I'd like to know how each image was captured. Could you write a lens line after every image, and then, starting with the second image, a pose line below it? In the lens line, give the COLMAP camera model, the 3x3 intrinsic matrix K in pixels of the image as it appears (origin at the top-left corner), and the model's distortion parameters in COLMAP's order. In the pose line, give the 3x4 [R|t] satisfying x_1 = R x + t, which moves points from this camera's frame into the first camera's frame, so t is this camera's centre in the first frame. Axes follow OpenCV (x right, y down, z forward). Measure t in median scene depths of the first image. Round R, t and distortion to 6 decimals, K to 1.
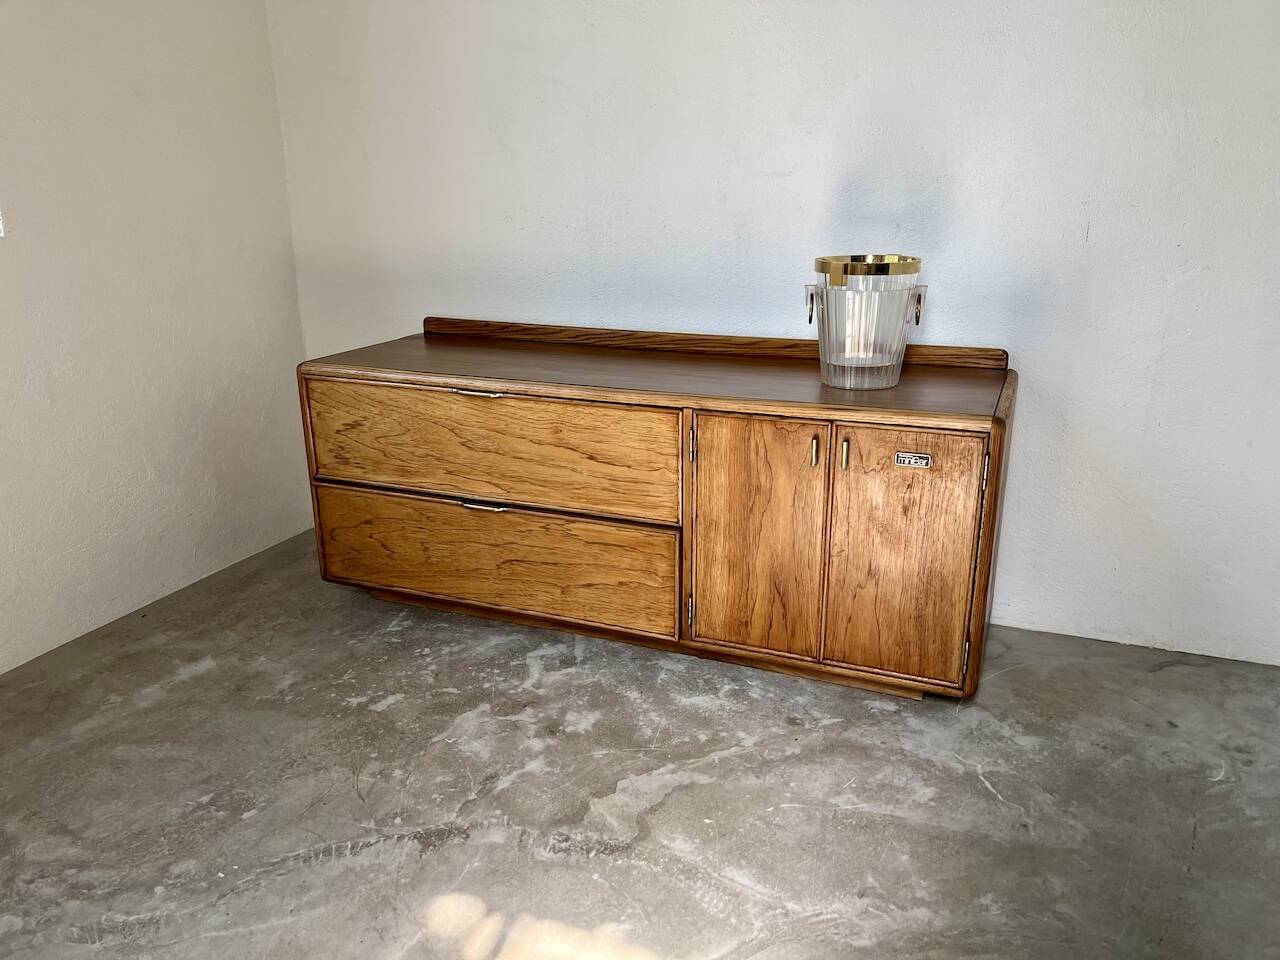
lens RADIAL K [[970.5, 0, 650.5], [0, 970.5, 483.9], [0, 0, 1]] dist [0.060858, -0.073791]
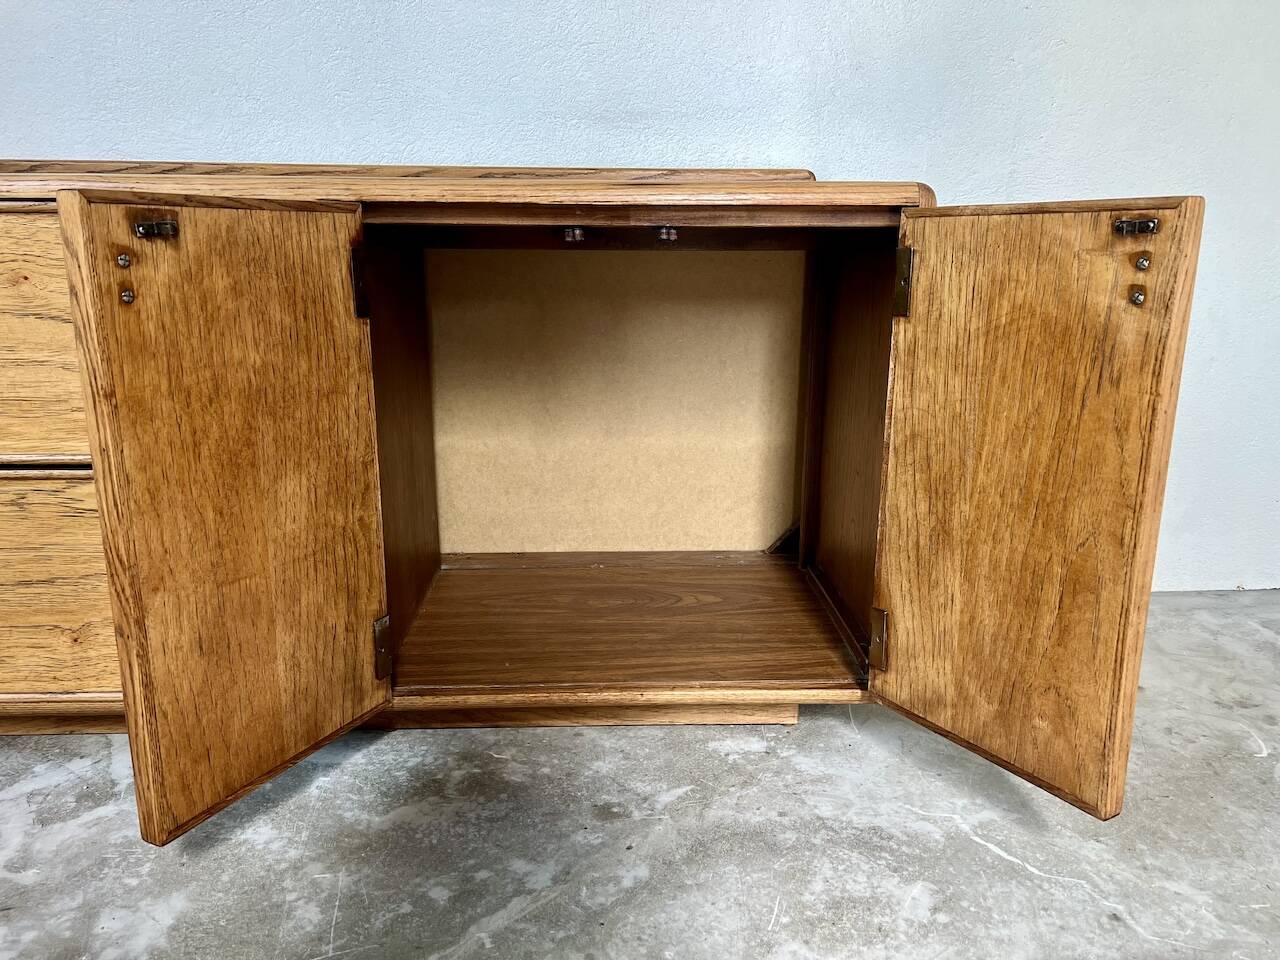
lens RADIAL K [[970.5, 0, 651.8], [0, 970.5, 485.7], [0, 0, 1]] dist [0.060858, -0.073791]
pose [[0.907997, -0.089214, 0.409368, -0.025876], [0.114930, 0.992624, -0.038596, 0.094782], [-0.402905, 0.082094, 0.911553, 0.500671]]
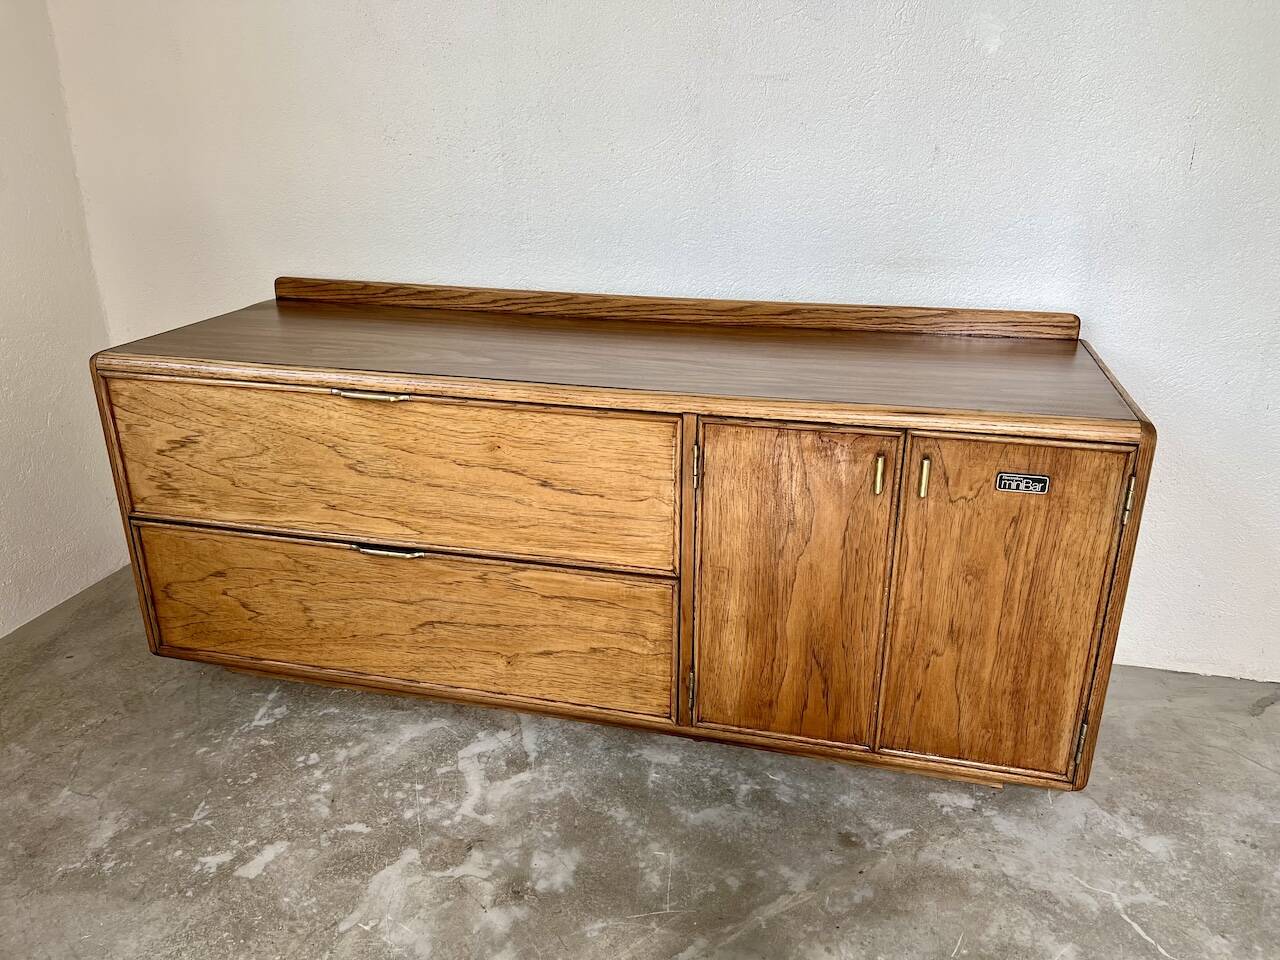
lens RADIAL K [[970.5, 0, 643.7], [0, 970.5, 486.1], [0, 0, 1]] dist [0.060858, -0.073791]
pose [[0.989464, -0.046505, 0.137106, -0.090415], [0.037698, 0.997097, 0.066149, -0.072376], [-0.139785, -0.060284, 0.988345, 0.308545]]
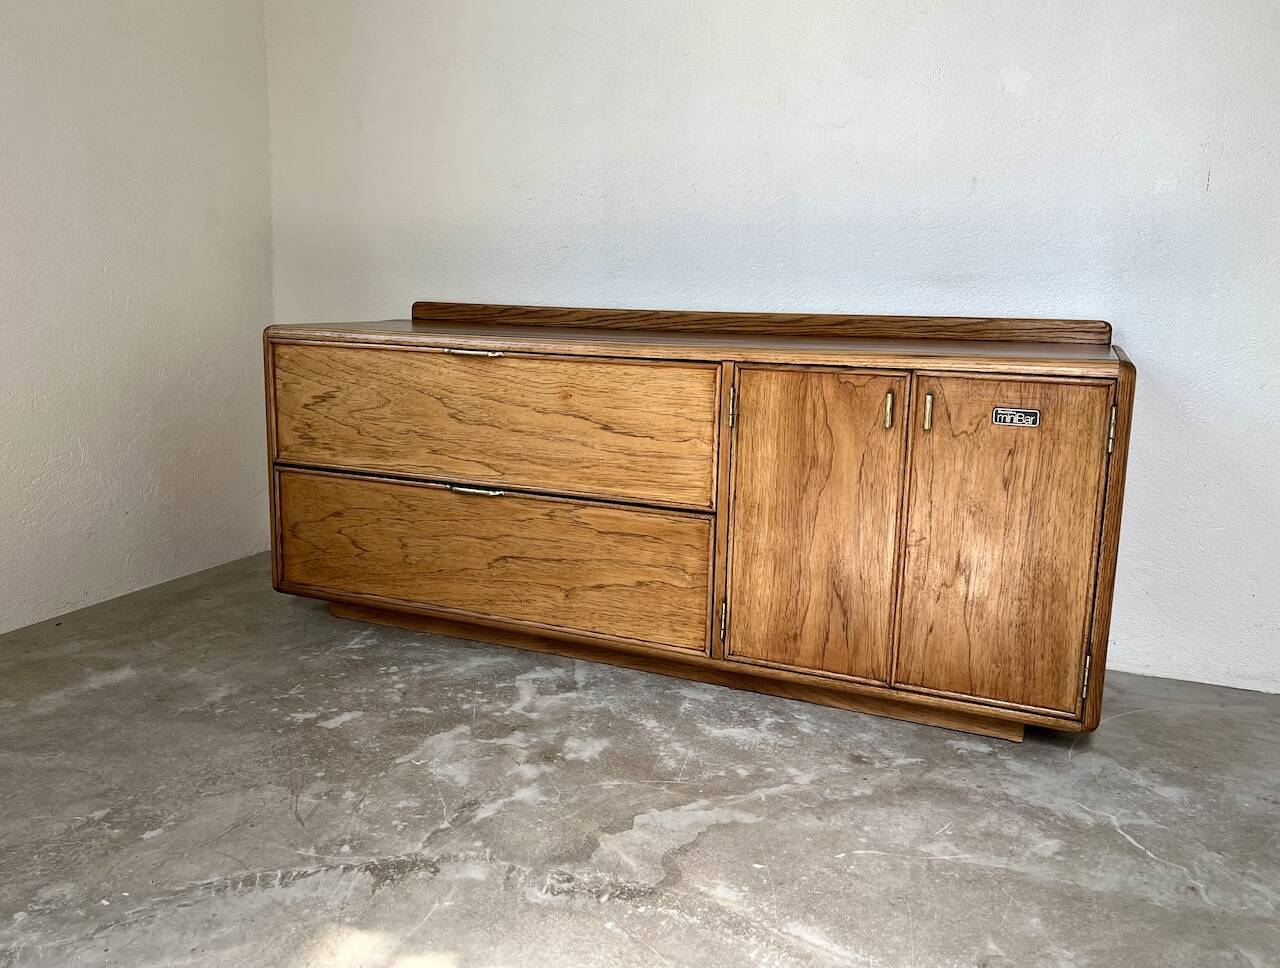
lens RADIAL K [[1030.5, 0, 609.1], [0, 1030.5, 464.8], [0, 0, 1]] dist [0.065540, -0.077662]
pose [[0.999143, 0.029727, -0.028817, -0.034056], [-0.033341, 0.990376, -0.134329, 0.126768], [0.024546, 0.135174, 0.990518, 0.142103]]
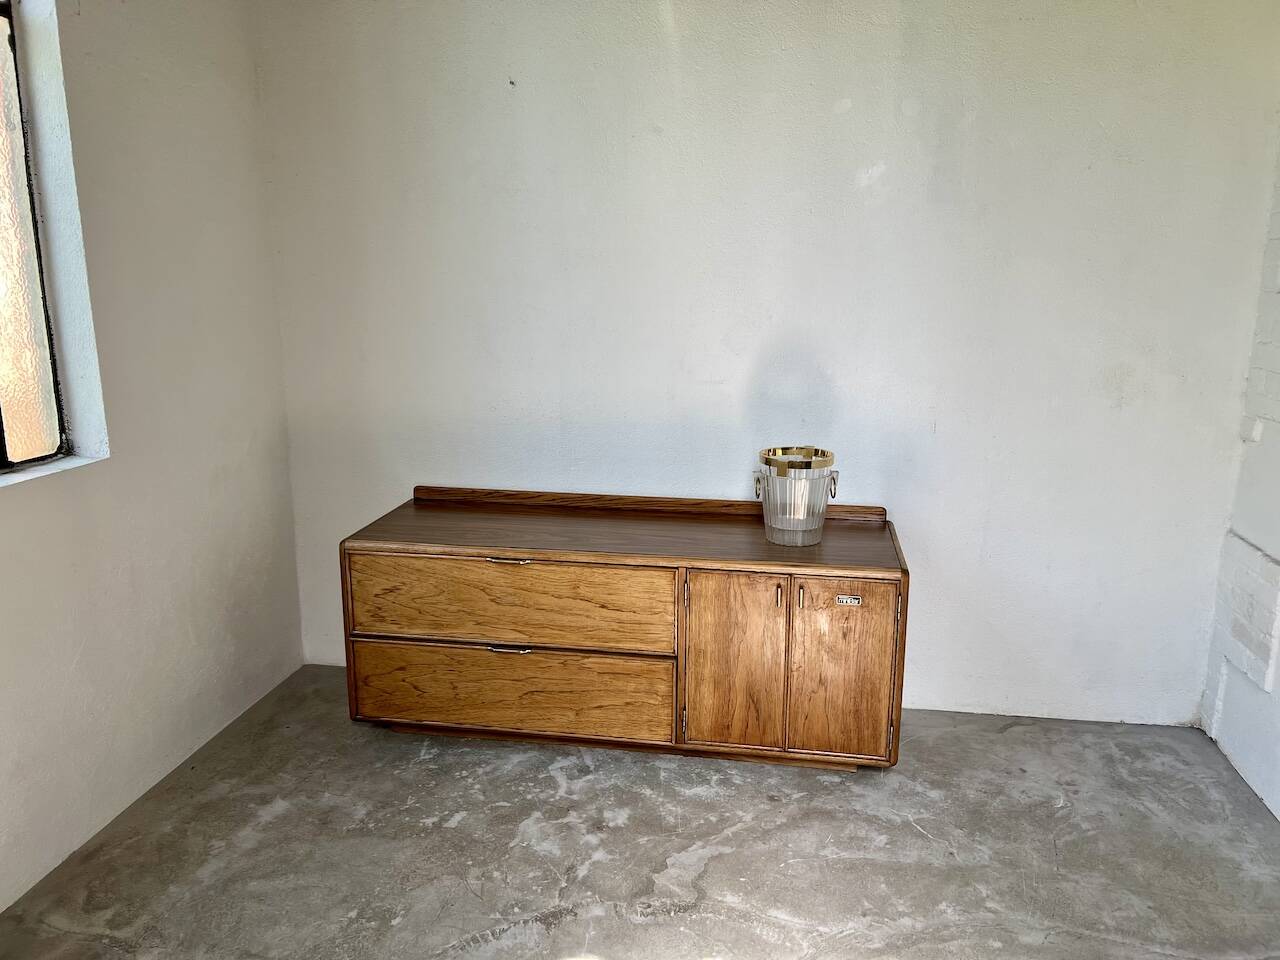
lens RADIAL K [[970.5, 0, 648.8], [0, 970.5, 471.6], [0, 0, 1]] dist [0.060858, -0.073791]
pose [[0.973988, -0.038004, 0.223390, -0.297116], [0.057764, 0.994908, -0.082596, -0.100638], [-0.219113, 0.093352, 0.971223, -0.304993]]
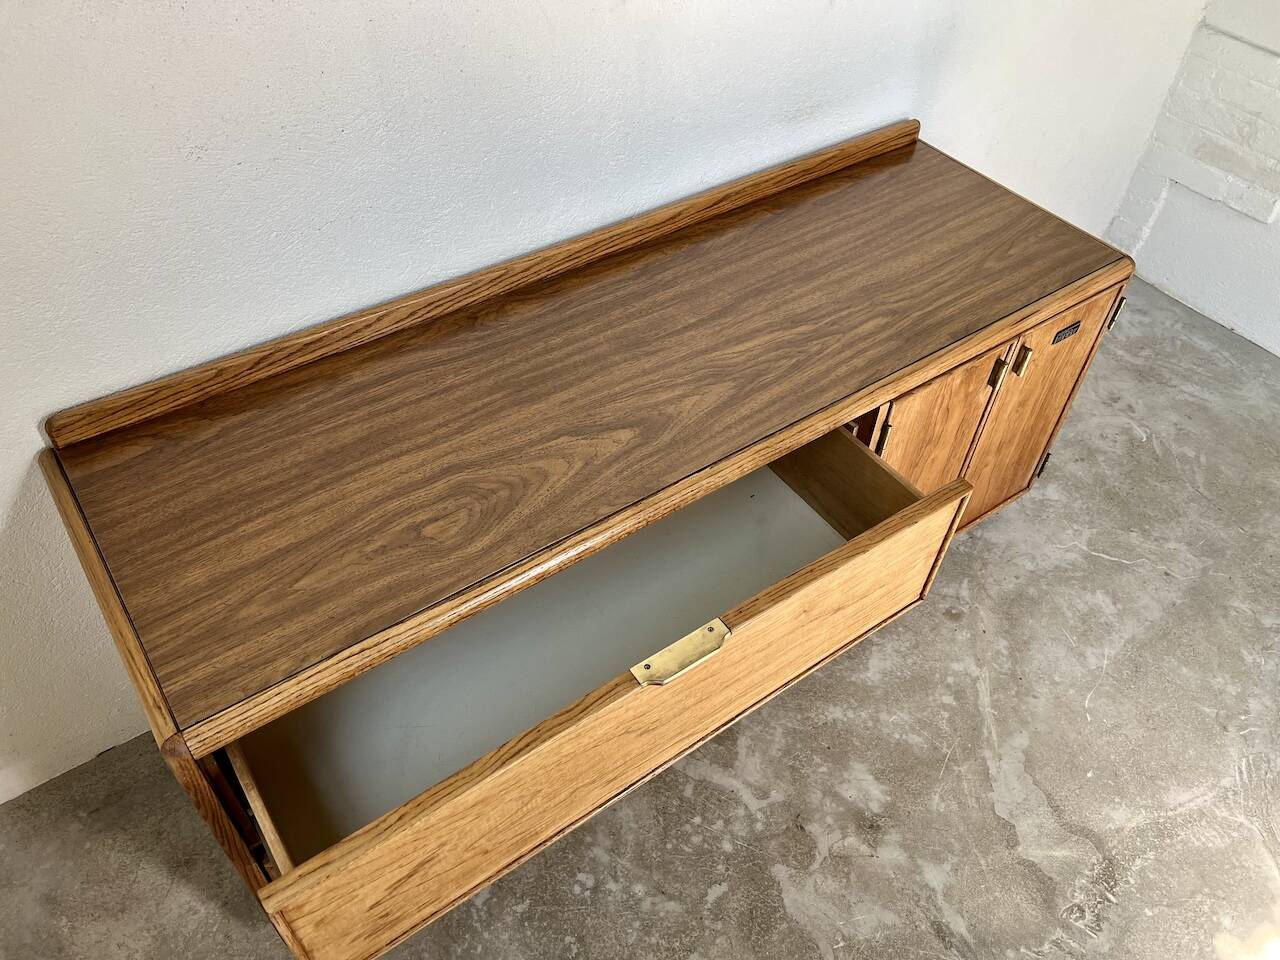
lens RADIAL K [[970.5, 0, 651.0], [0, 970.5, 489.3], [0, 0, 1]] dist [0.060858, -0.073791]
pose [[0.527356, -0.599124, 0.602450, -0.506494], [0.214409, 0.779953, 0.587964, -0.473984], [-0.822146, -0.180895, 0.539771, 0.731966]]
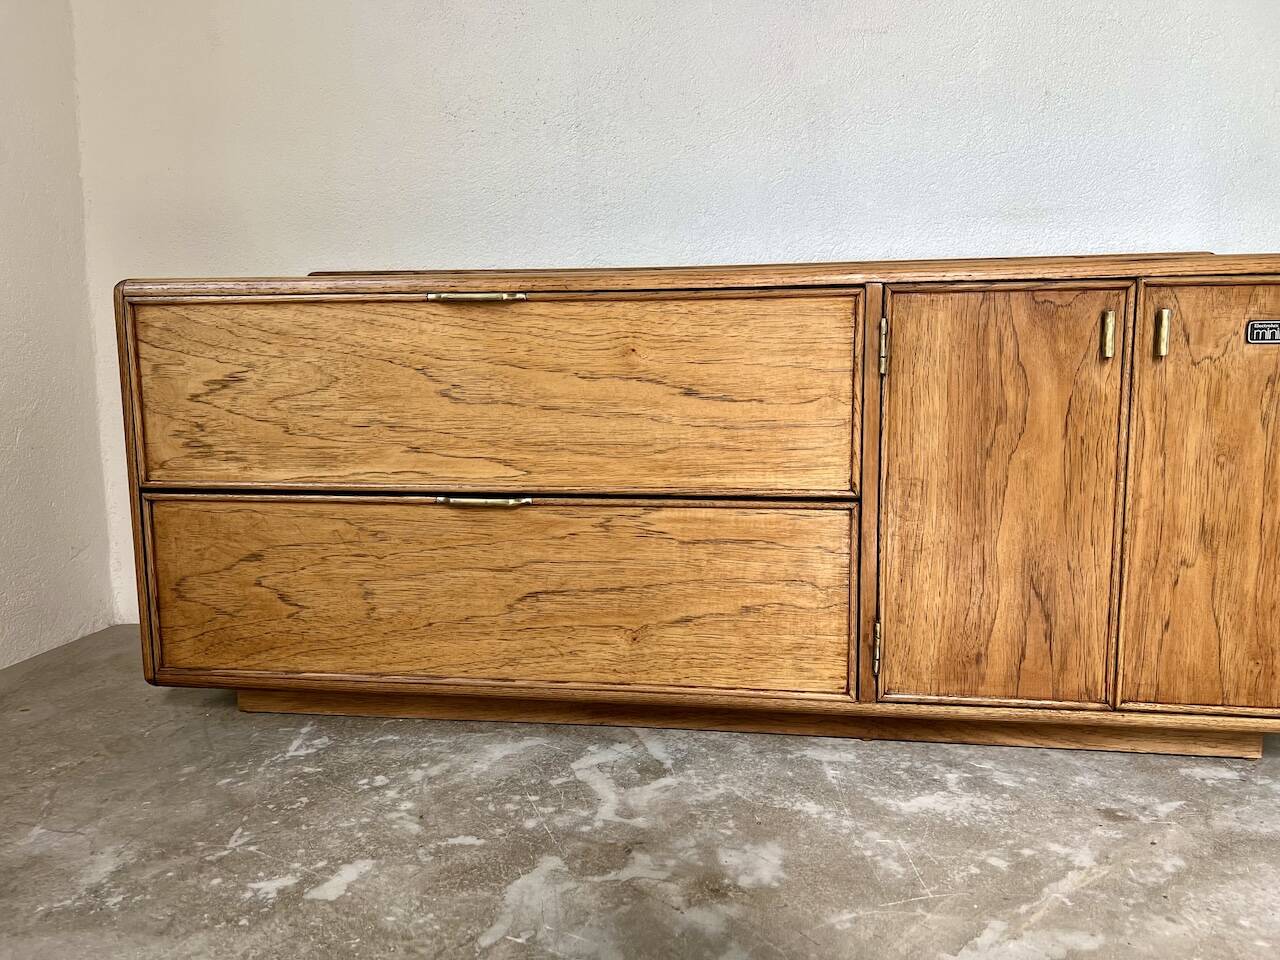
lens RADIAL K [[970.5, 0, 649.8], [0, 970.5, 478.6], [0, 0, 1]] dist [0.060858, -0.073791]
pose [[0.969358, -0.035697, 0.243044, -0.237597], [0.078781, 0.982301, -0.169935, 0.125939], [-0.232676, 0.183875, 0.955014, 0.477204]]
